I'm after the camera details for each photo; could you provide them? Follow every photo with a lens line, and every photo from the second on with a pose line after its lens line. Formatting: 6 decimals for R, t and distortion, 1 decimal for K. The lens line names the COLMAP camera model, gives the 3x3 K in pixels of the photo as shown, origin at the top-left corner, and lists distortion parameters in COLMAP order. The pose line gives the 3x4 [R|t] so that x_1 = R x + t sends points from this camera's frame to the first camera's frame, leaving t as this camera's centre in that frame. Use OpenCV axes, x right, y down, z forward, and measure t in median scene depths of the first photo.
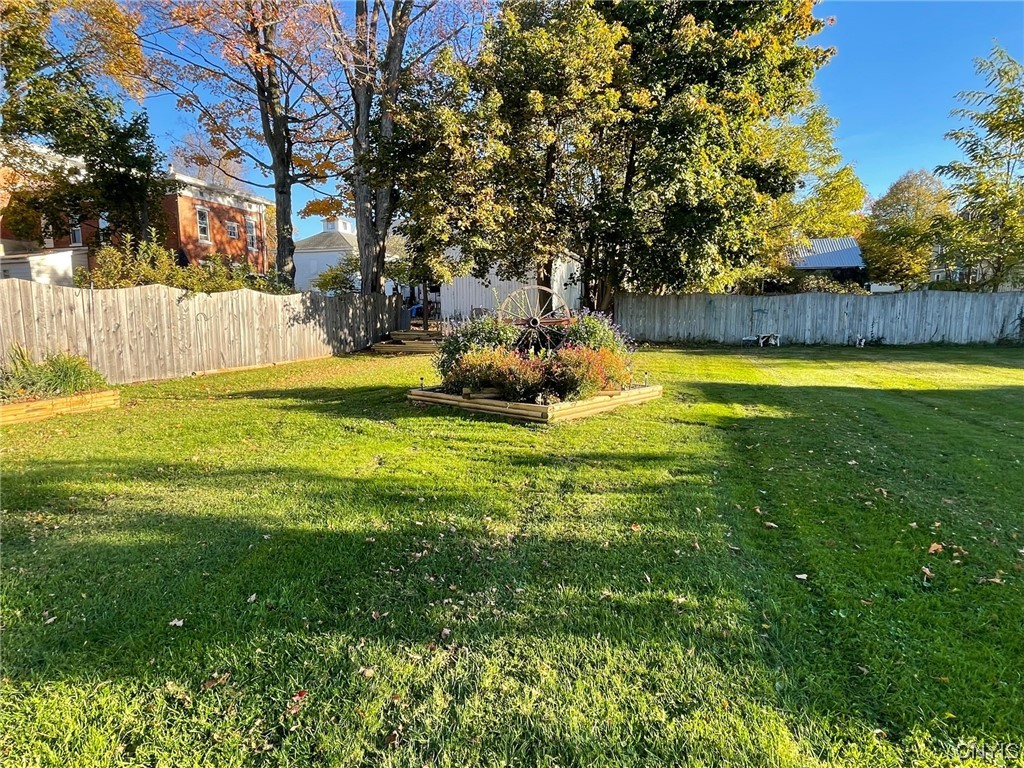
lens RADIAL K [[576.8, 0, 503.4], [0, 576.8, 388.5], [0, 0, 1]] dist [0.000039, -0.003775]
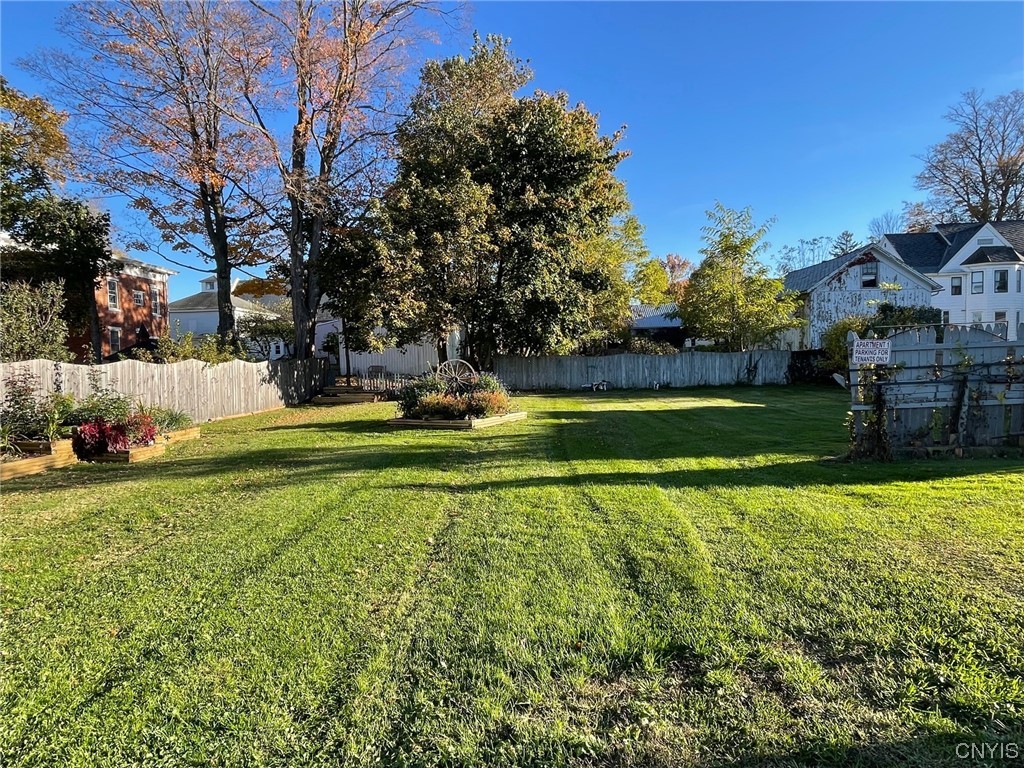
lens RADIAL K [[576.8, 0, 503.4], [0, 576.8, 388.5], [0, 0, 1]] dist [0.000039, -0.003775]
pose [[0.975954, -0.026574, 0.216349, -0.118560], [0.046191, 0.995213, -0.086127, 0.046504], [-0.213024, 0.094049, 0.972510, -0.479897]]
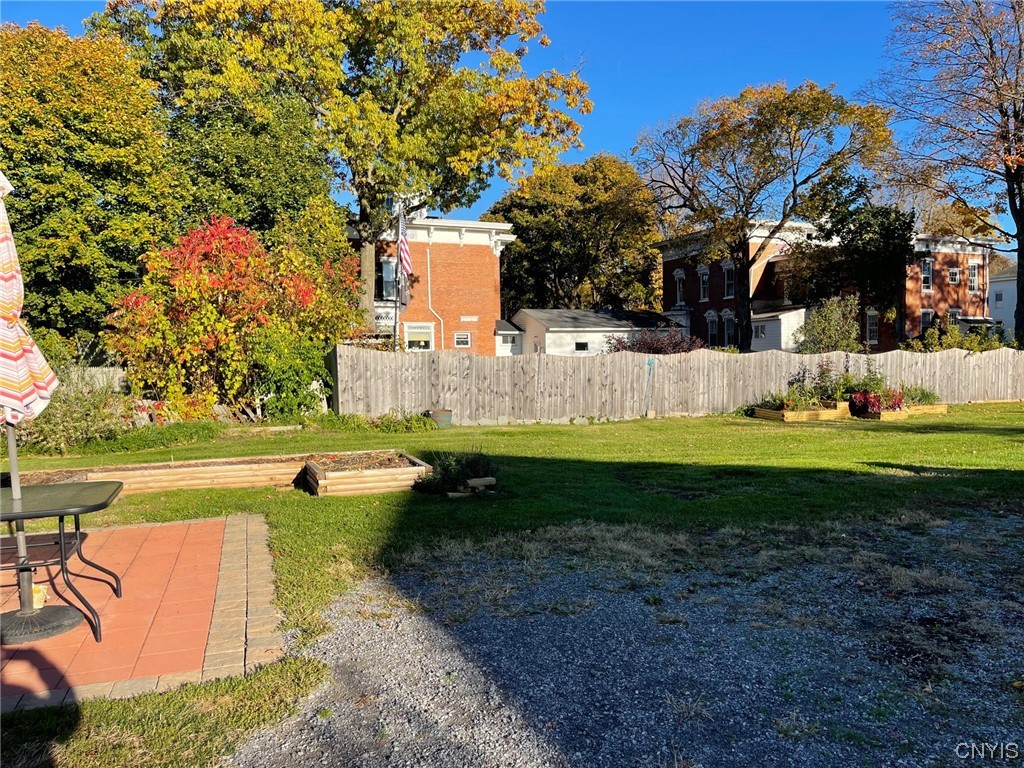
lens RADIAL K [[774.9, 0, 518.5], [0, 774.9, 389.1], [0, 0, 1]] dist [0.077281, -0.106322]
pose [[0.632844, 0.028196, -0.773766, 0.312981], [-0.091480, 0.995060, -0.038559, 0.119621], [0.768856, 0.095186, 0.632297, -1.178872]]
